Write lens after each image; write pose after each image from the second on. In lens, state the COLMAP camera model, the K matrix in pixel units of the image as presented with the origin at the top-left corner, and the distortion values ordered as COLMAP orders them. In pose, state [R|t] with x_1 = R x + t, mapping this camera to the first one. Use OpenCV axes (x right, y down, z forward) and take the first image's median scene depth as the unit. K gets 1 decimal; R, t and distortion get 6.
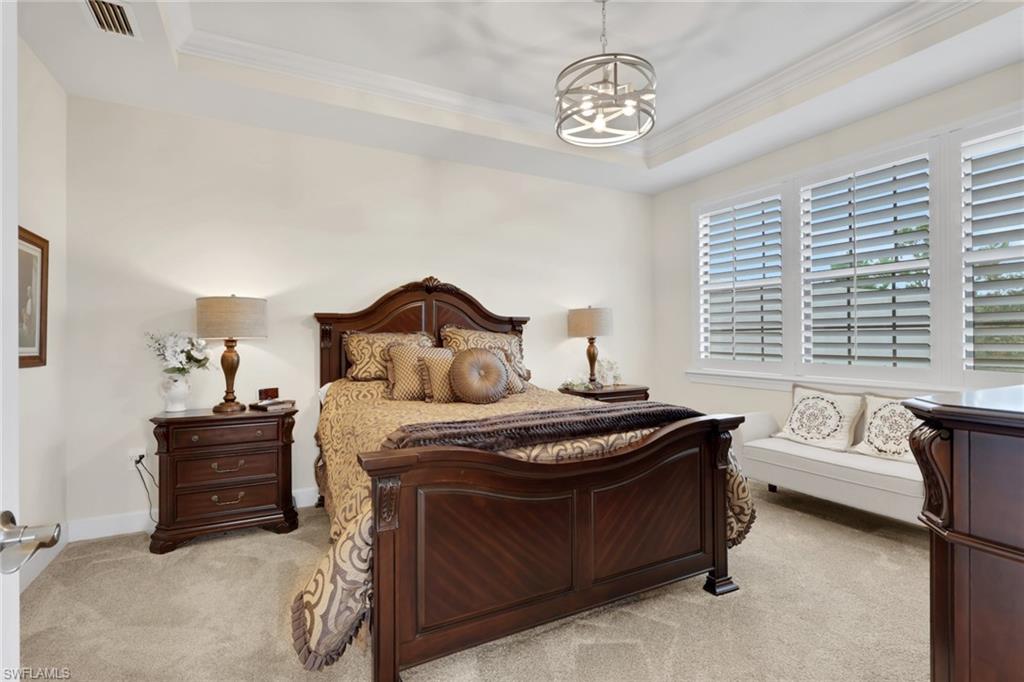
lens RADIAL K [[476.2, 0, 505.4], [0, 476.2, 339.7], [0, 0, 1]] dist [-0.000897, 0.000033]
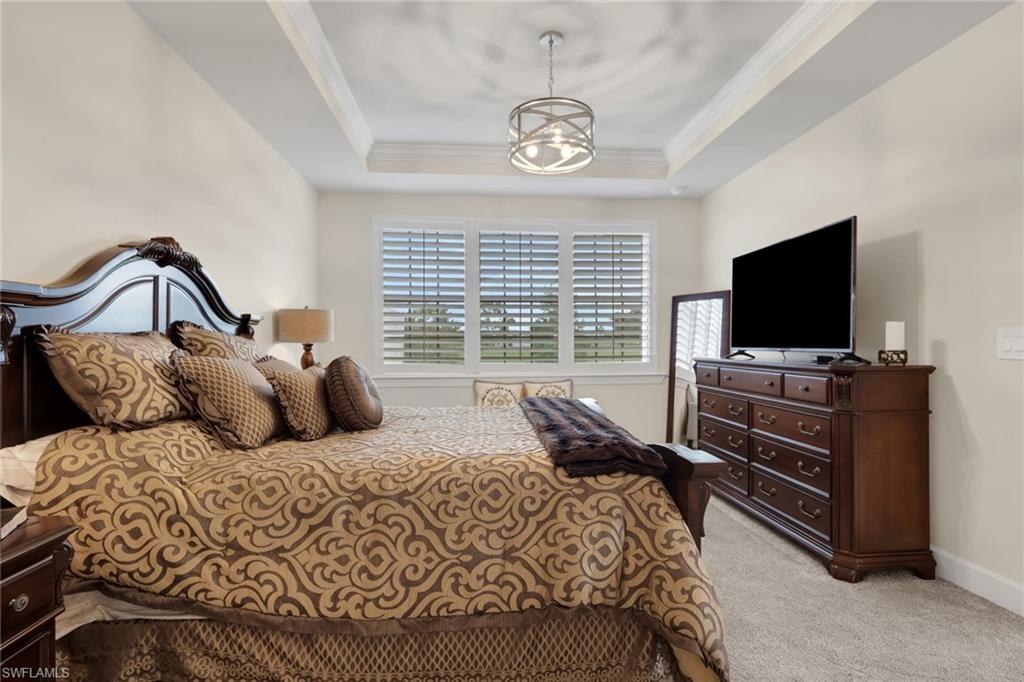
lens RADIAL K [[476.2, 0, 509.3], [0, 476.2, 342.2], [0, 0, 1]] dist [-0.000897, 0.000033]
pose [[0.390452, 0.008163, 0.920587, -0.612398], [0.005761, 0.999919, -0.011310, 0.005581], [-0.920605, 0.009719, 0.390374, 0.451725]]
